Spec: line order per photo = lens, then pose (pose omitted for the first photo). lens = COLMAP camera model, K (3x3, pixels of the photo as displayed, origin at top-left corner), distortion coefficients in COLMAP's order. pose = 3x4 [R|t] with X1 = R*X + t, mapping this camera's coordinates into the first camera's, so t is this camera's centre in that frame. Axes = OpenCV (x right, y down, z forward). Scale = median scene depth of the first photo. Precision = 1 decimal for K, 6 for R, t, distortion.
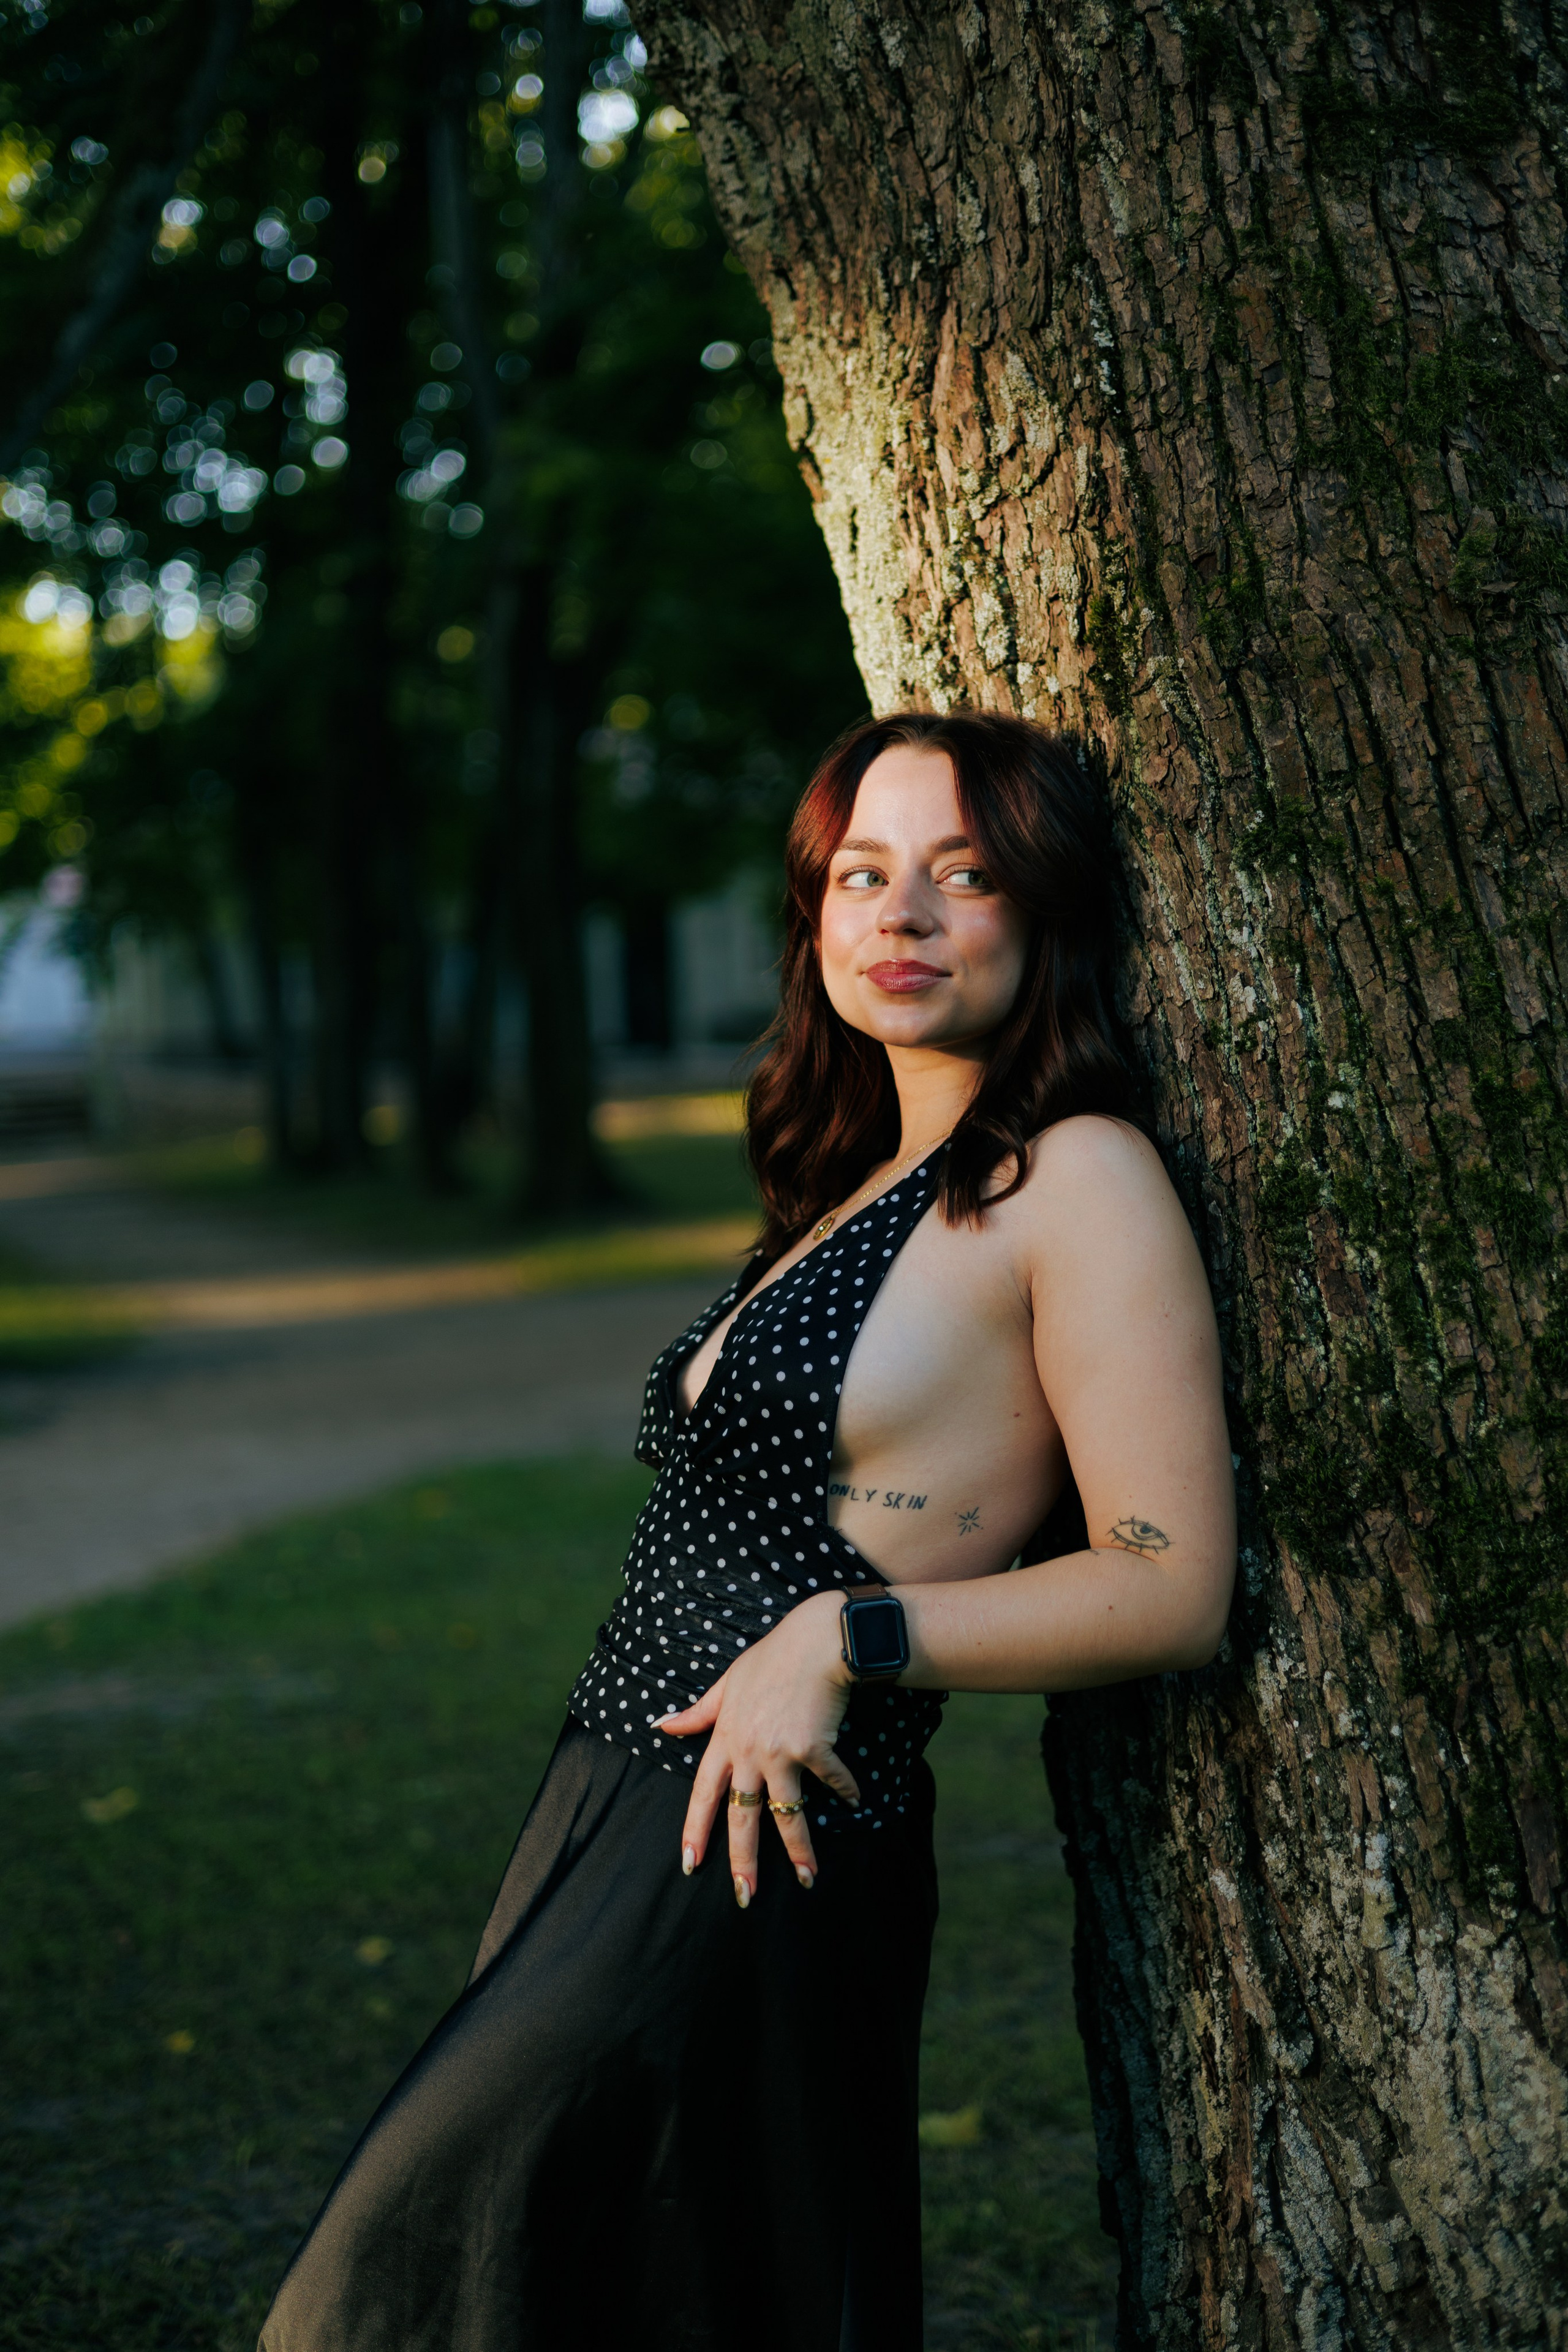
lens RADIAL K [[3326.3, 0, 784.0], [0, 3326.3, 1176.0], [0, 0, 1]] dist [0.002950, 0.022747]
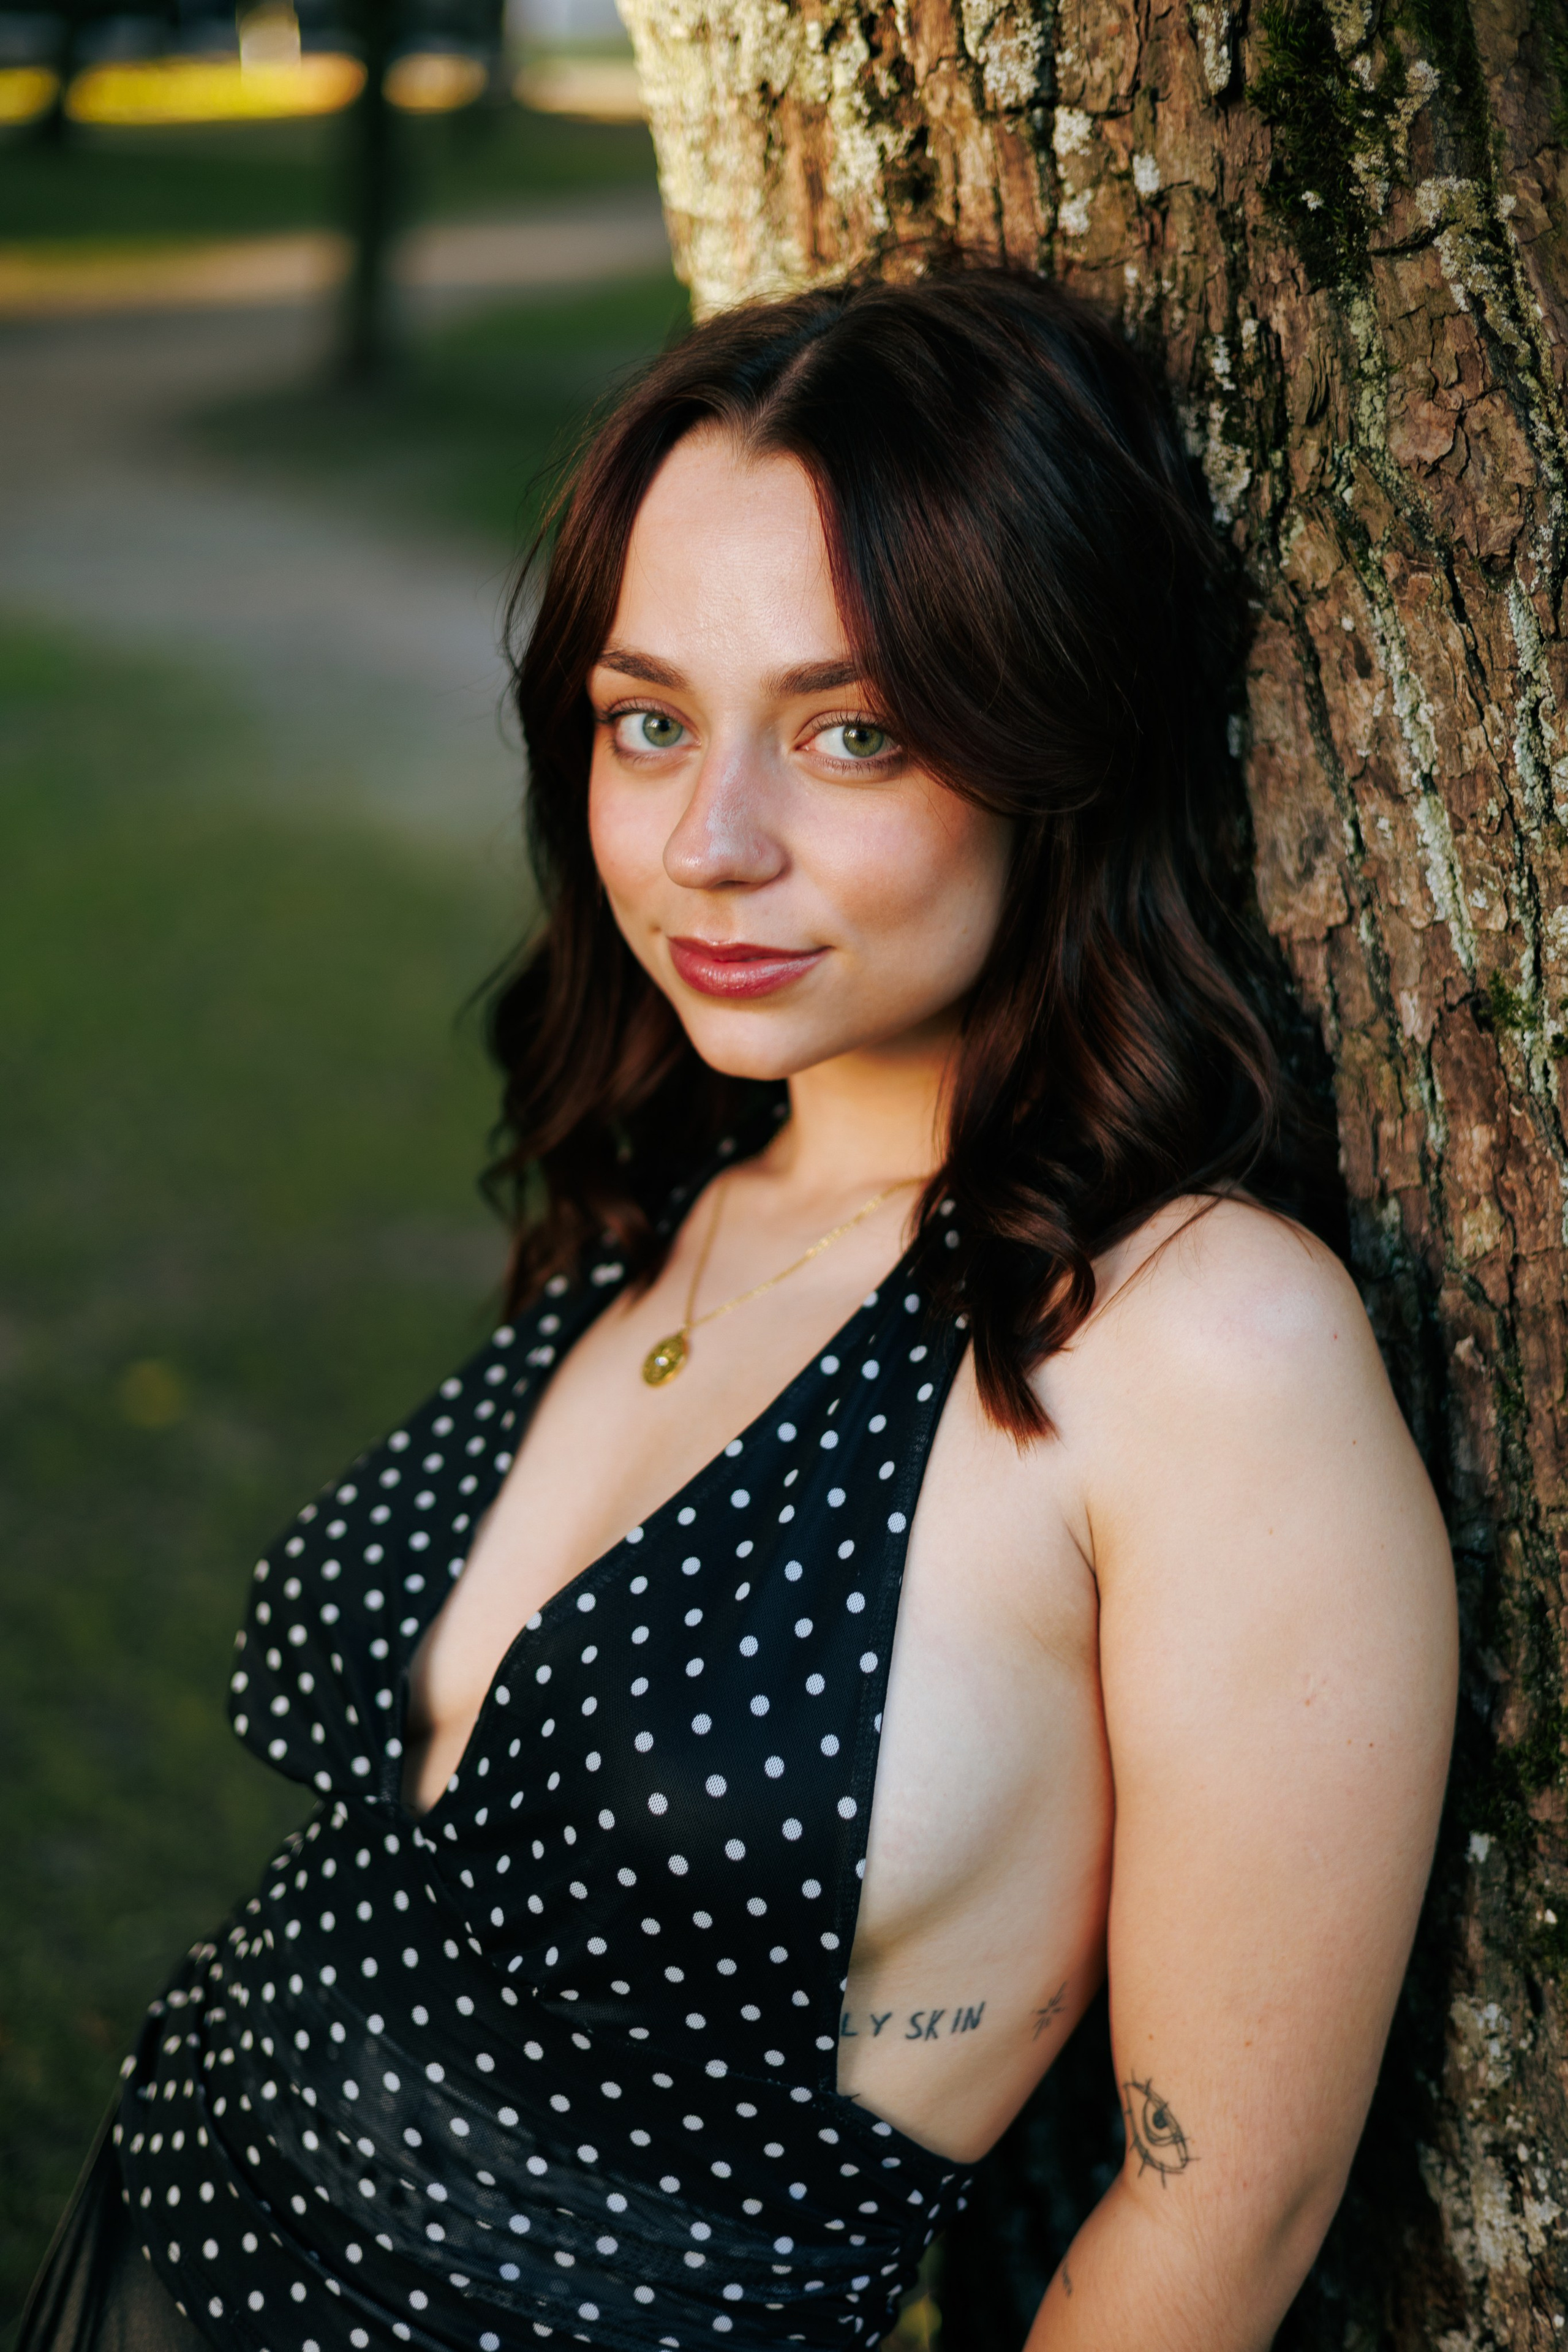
lens RADIAL K [[3470.0, 0, 755.2], [0, 3470.0, 1180.2], [0, 0, 1]] dist [-0.006209, 0.062509]
pose [[0.977919, -0.007720, 0.208840, -0.084063], [-0.051188, 0.960028, 0.275183, -0.152239], [-0.202617, -0.279797, 0.938435, 0.535370]]
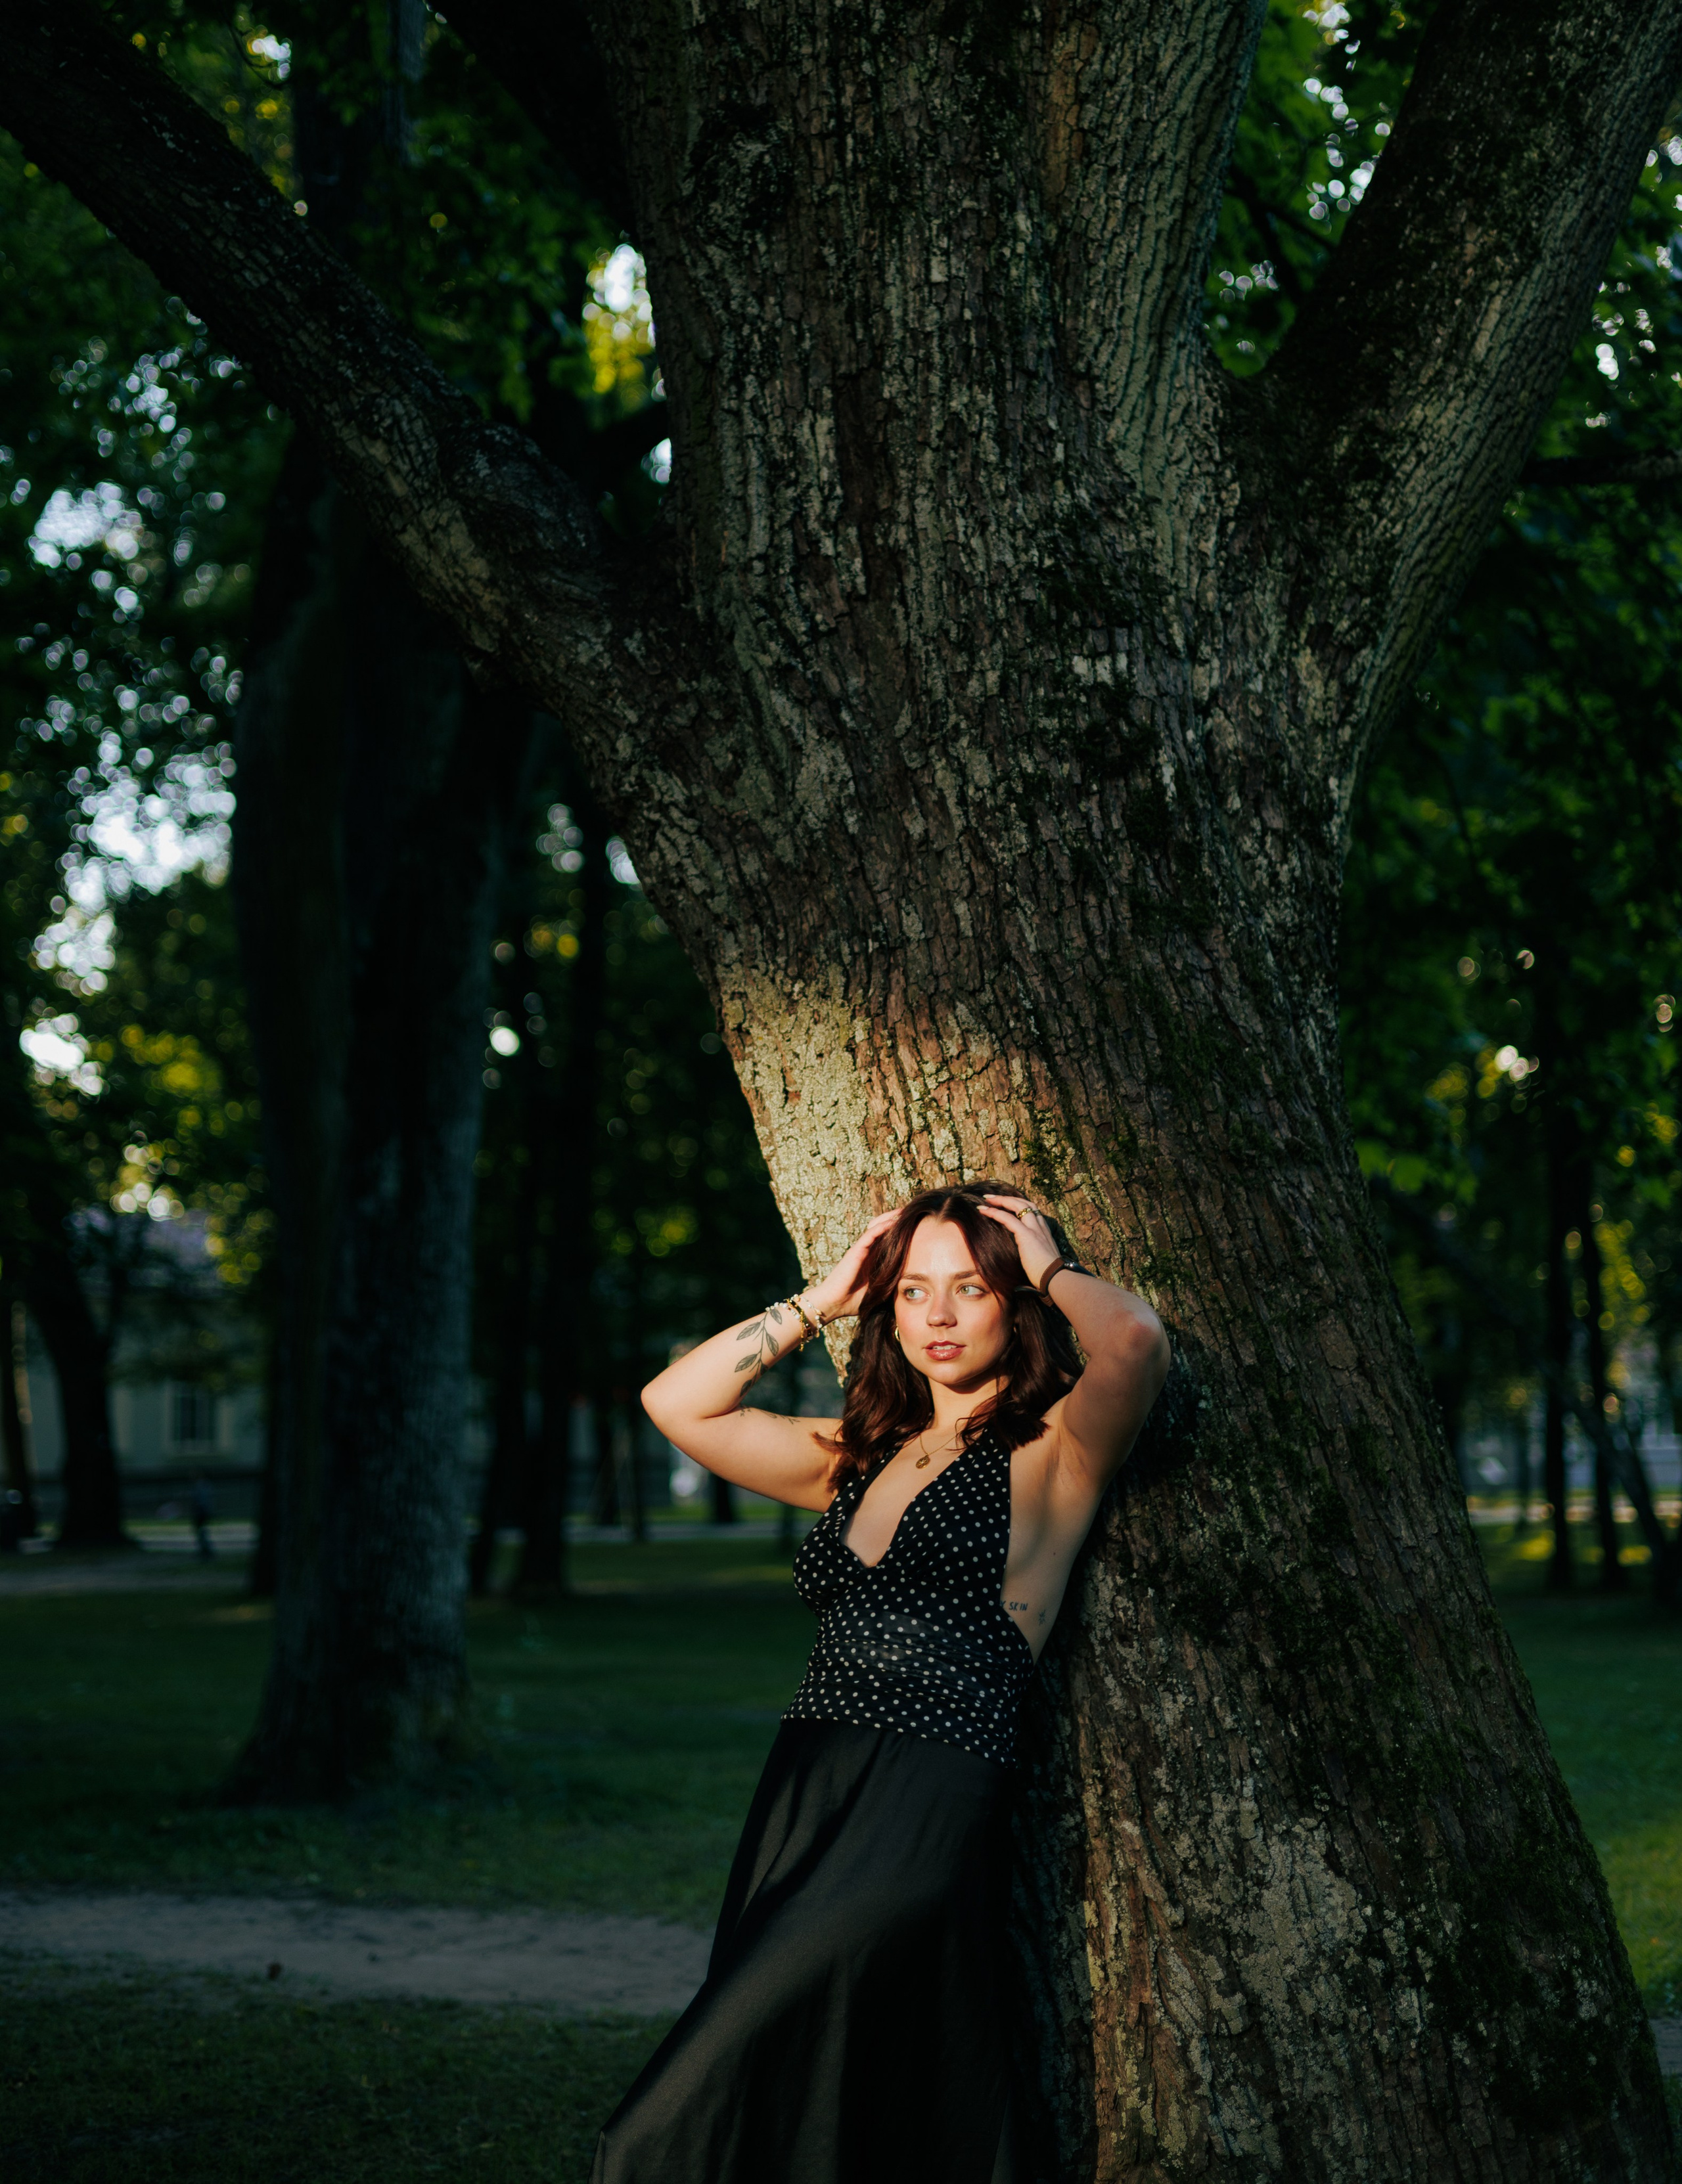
lens RADIAL K [[3548.6, 0, 840.9], [0, 3548.6, 915.9], [0, 0, 1]] dist [-0.003426, 0.099146]
pose [[0.852526, 0.105249, 0.511979, -1.086058], [0.005493, 0.977658, -0.210128, 0.130475], [-0.522656, 0.181952, 0.832901, -0.672642]]
